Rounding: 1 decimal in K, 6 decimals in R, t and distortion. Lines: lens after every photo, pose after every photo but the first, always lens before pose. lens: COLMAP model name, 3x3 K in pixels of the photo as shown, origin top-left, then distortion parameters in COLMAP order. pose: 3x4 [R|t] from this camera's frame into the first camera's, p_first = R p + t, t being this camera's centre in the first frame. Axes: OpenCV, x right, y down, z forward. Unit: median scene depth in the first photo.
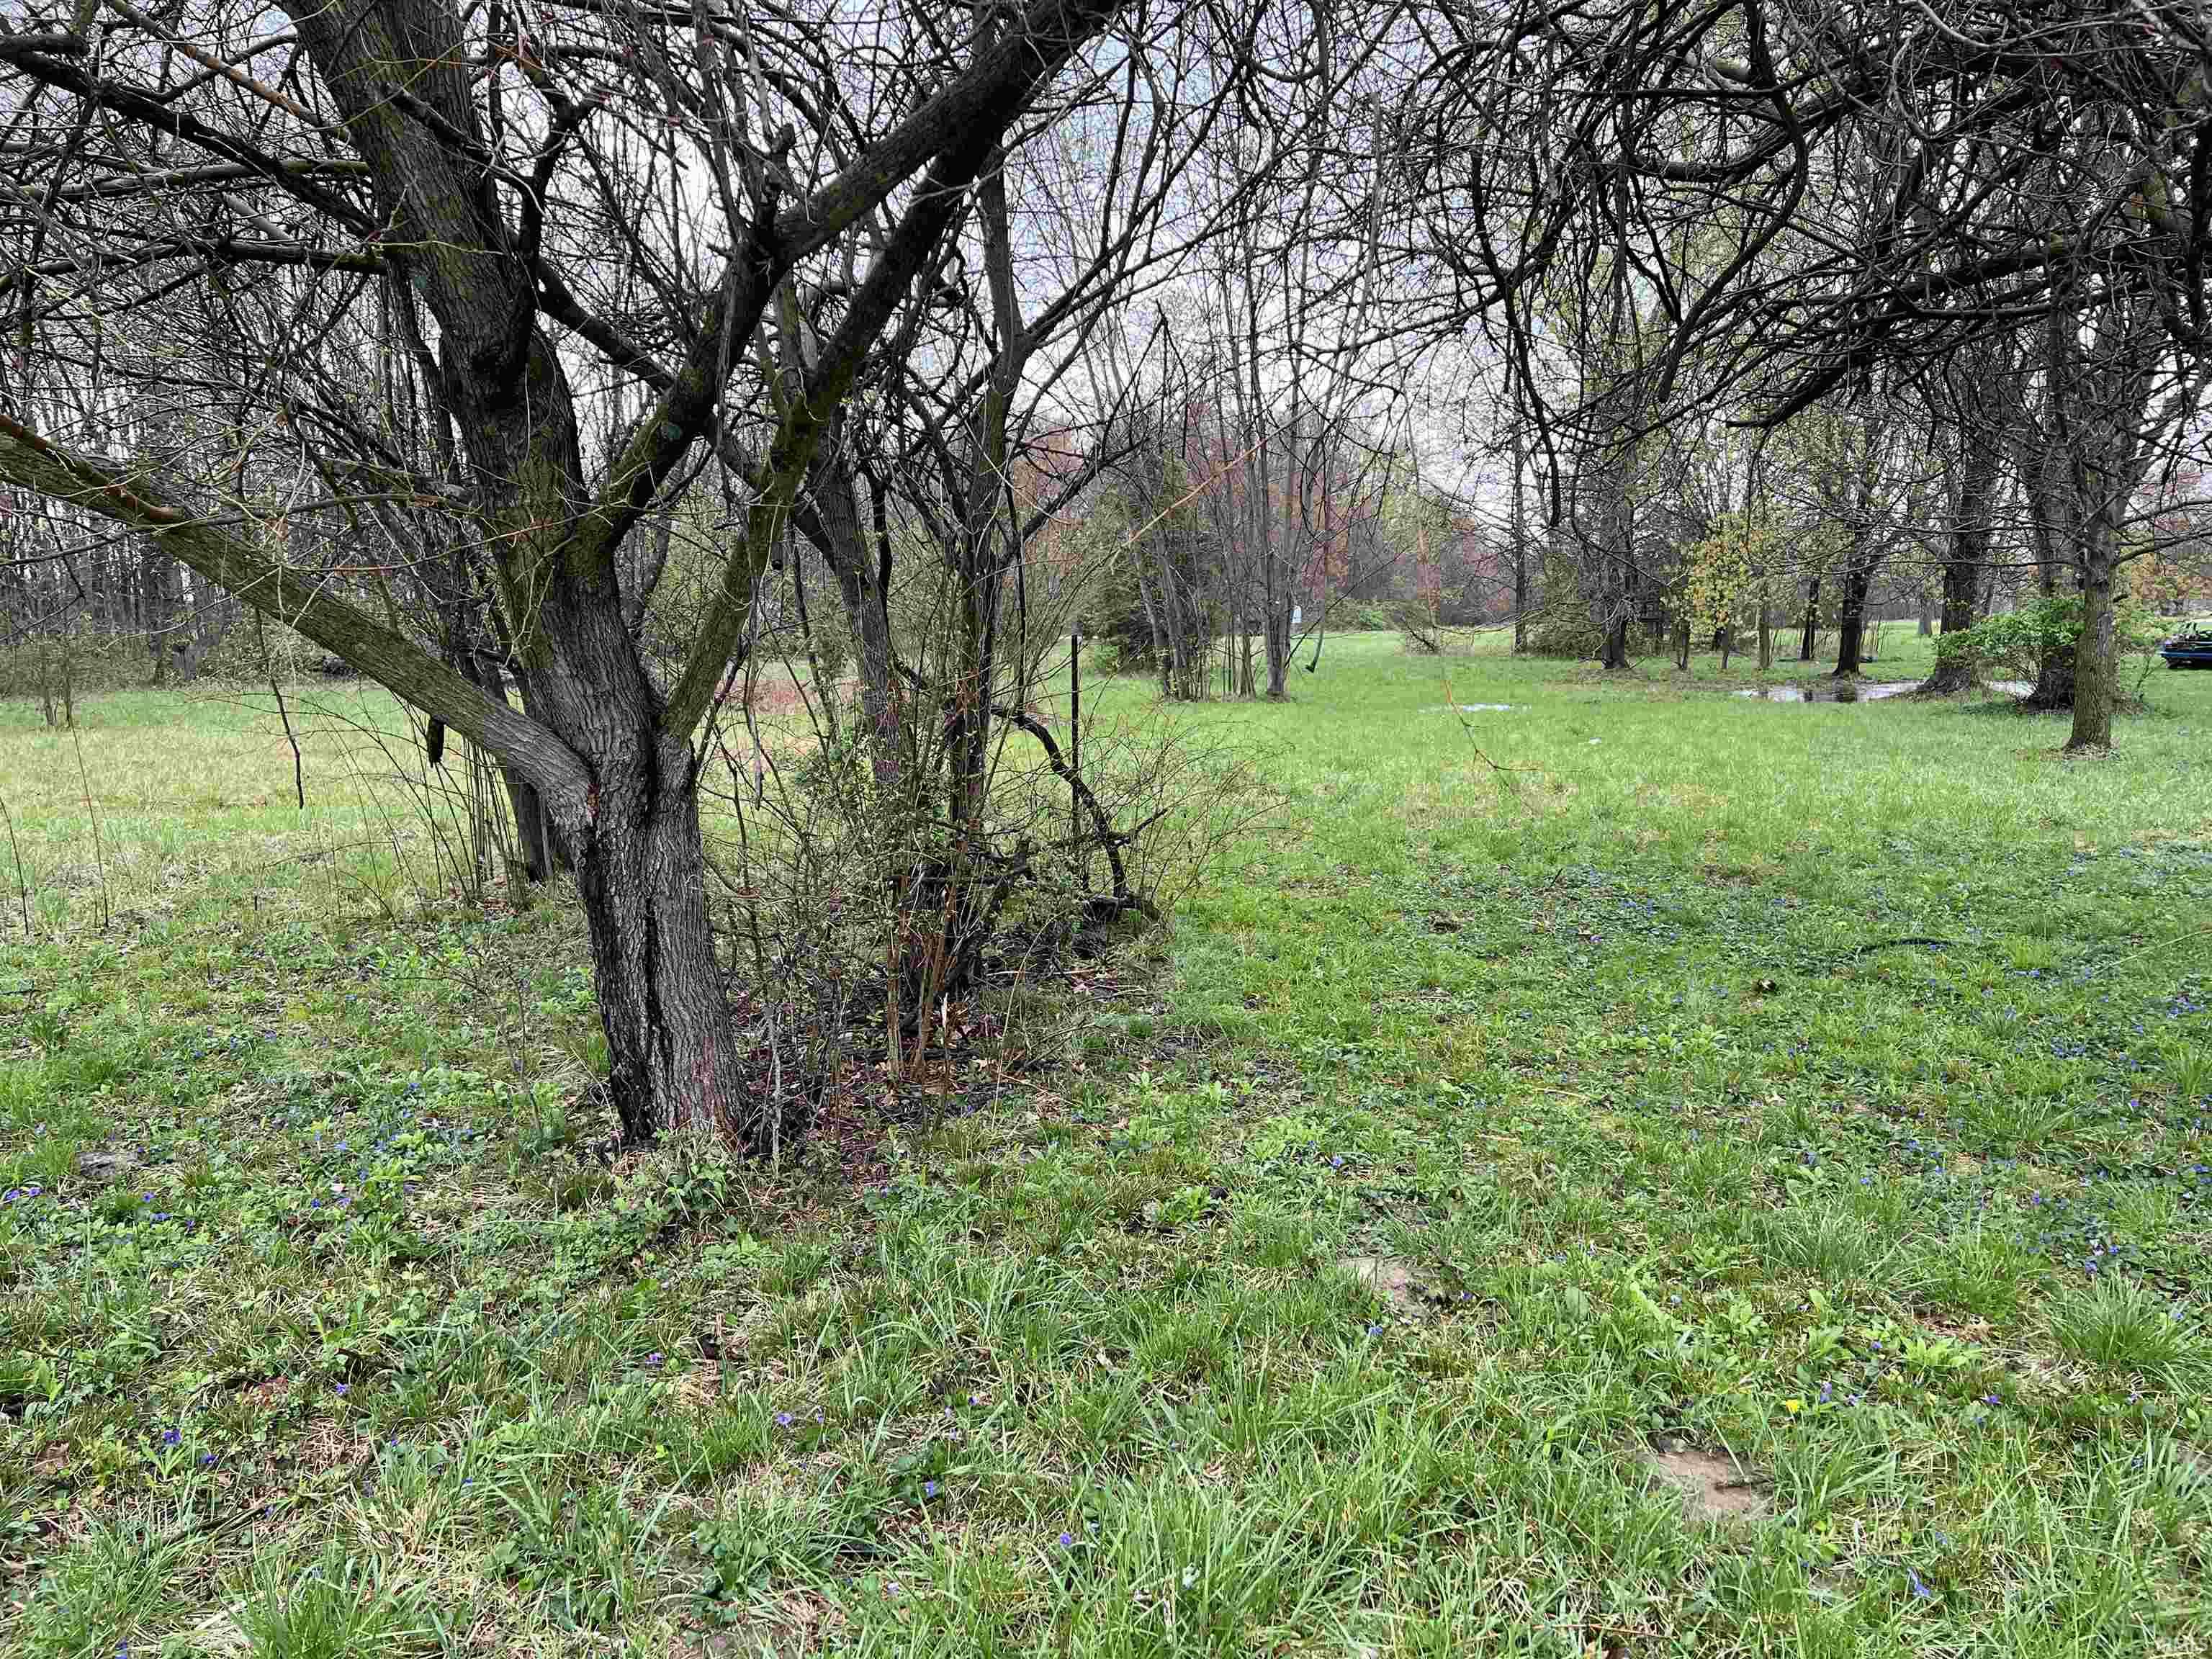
lens RADIAL K [[1668.8, 0, 1127.8], [0, 1668.8, 822.8], [0, 0, 1]] dist [0.060682, -0.066423]
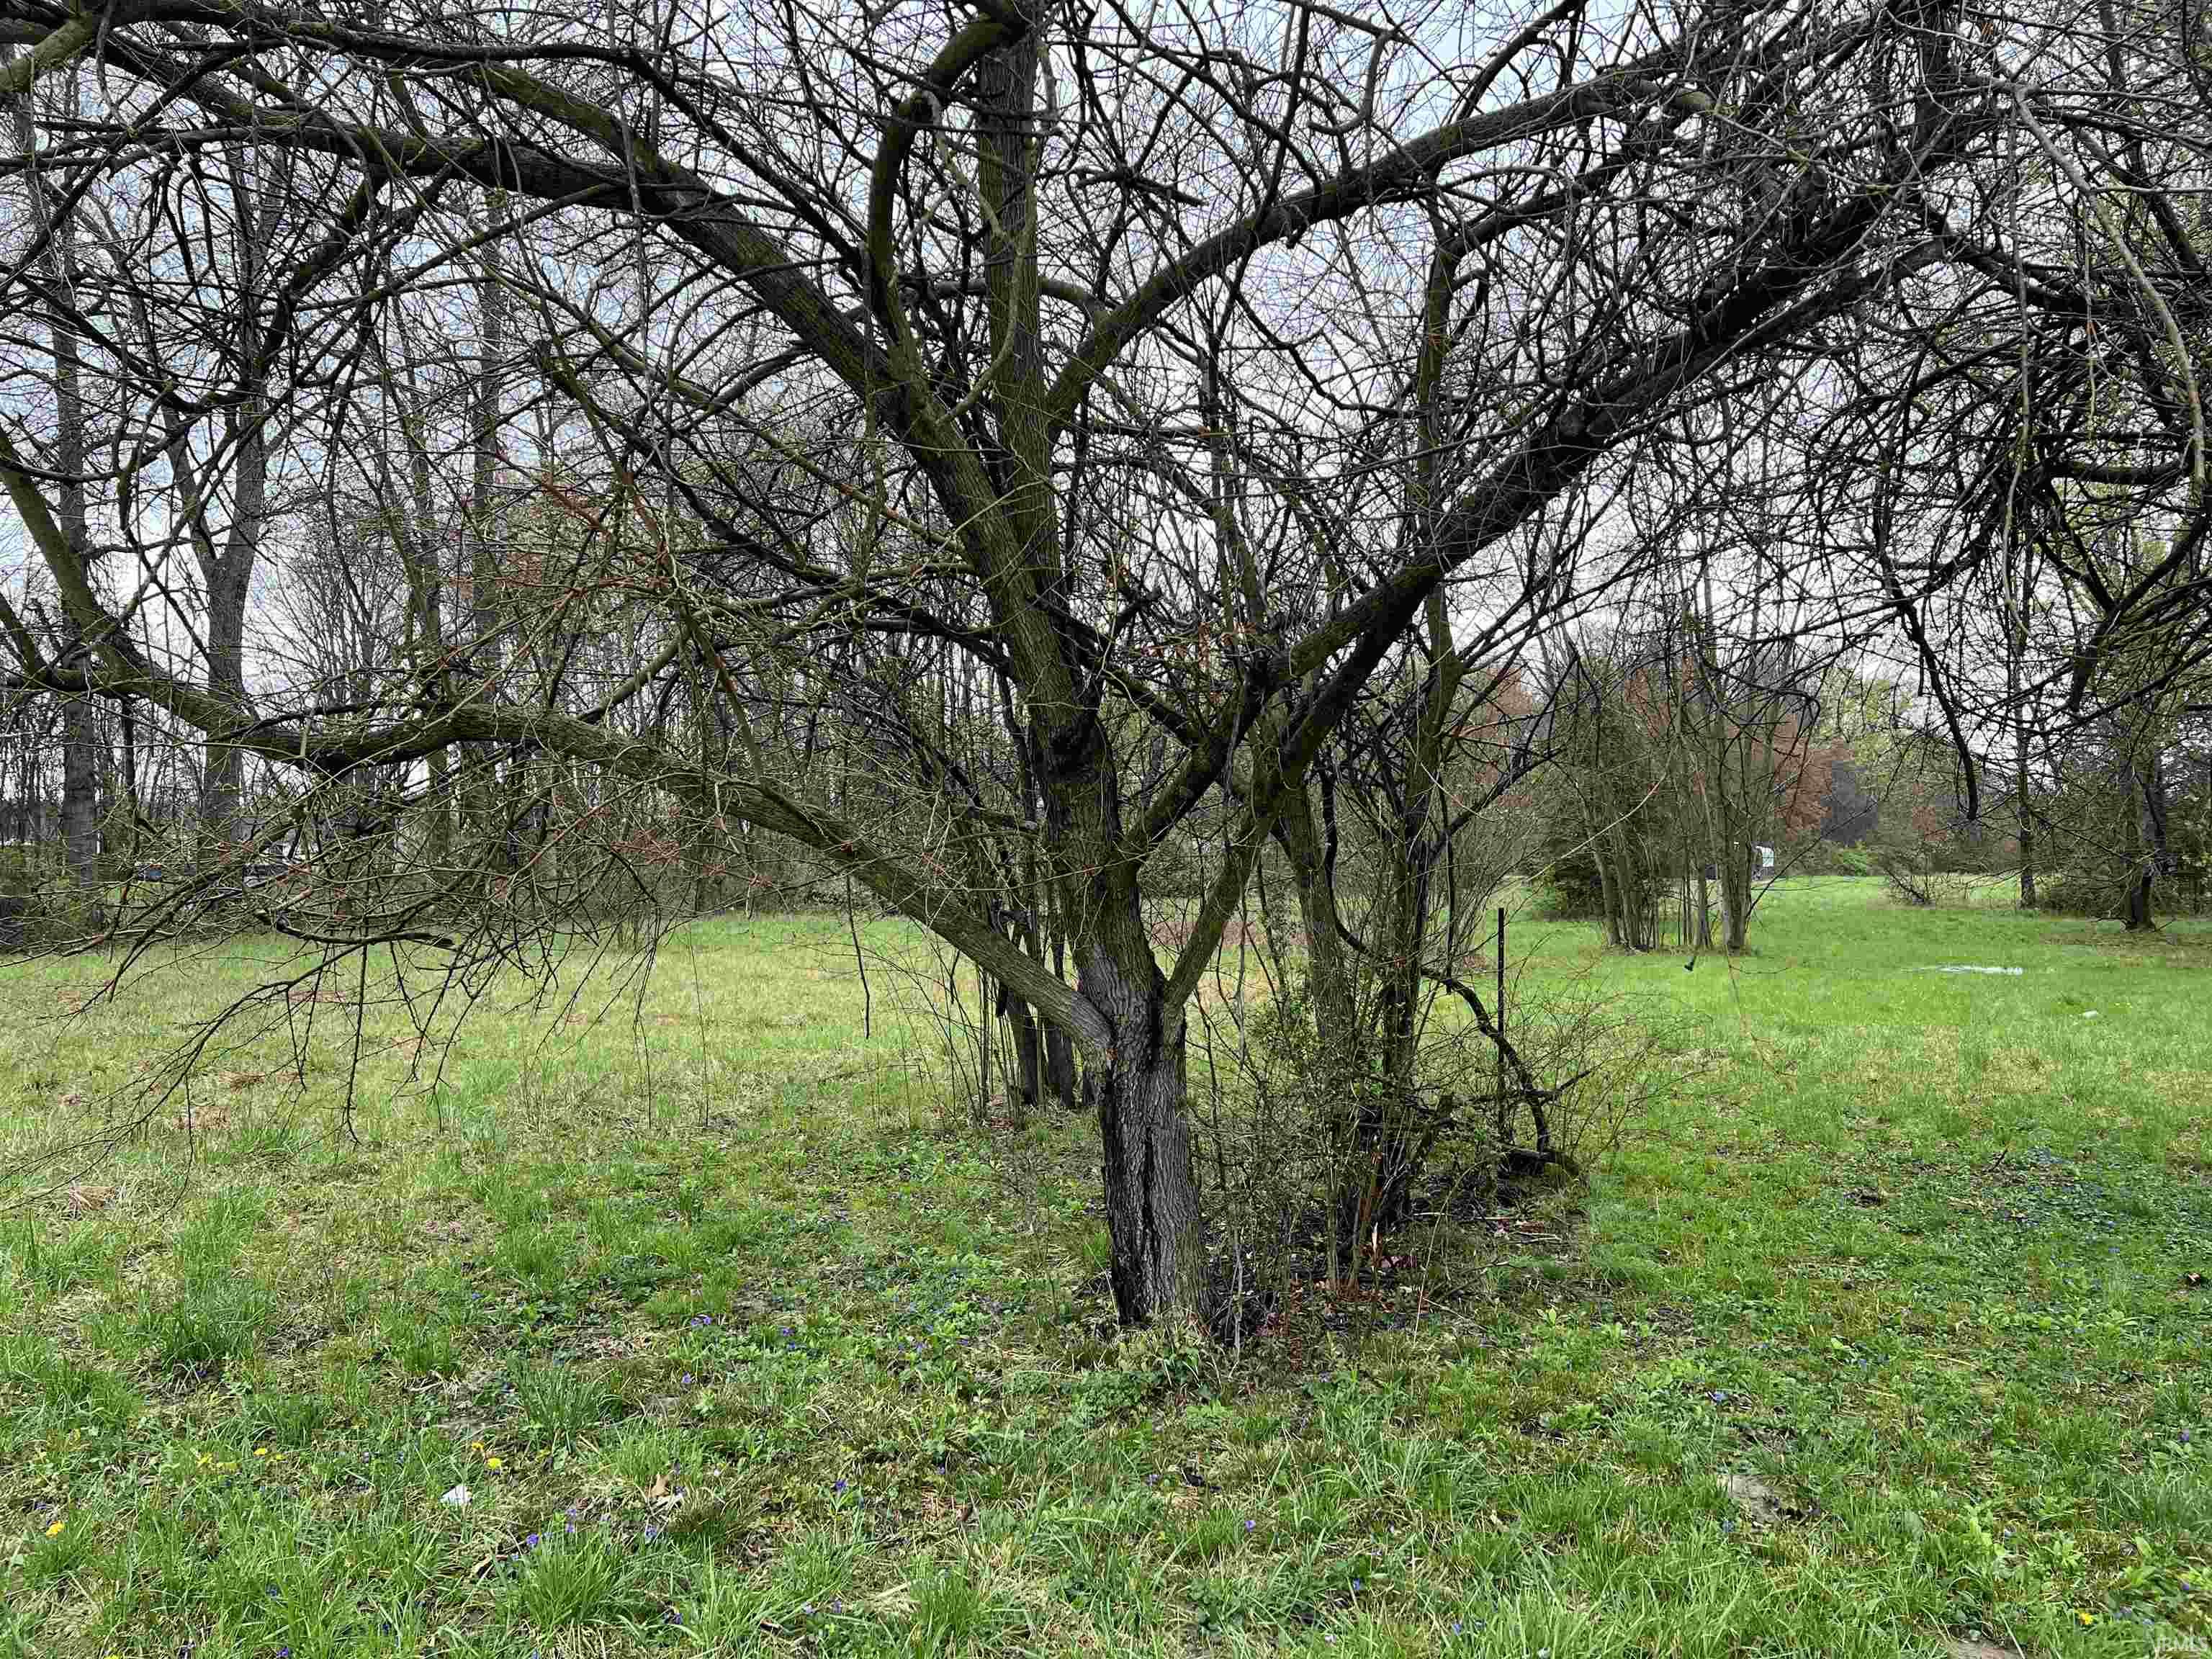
lens RADIAL K [[1668.8, 0, 1097.6], [0, 1668.8, 828.6], [0, 0, 1]] dist [0.060682, -0.066423]
pose [[0.961091, 0.006089, -0.276163, 0.026236], [-0.043998, 0.990368, -0.131284, -0.010199], [0.272704, 0.138327, 0.952102, -0.214639]]
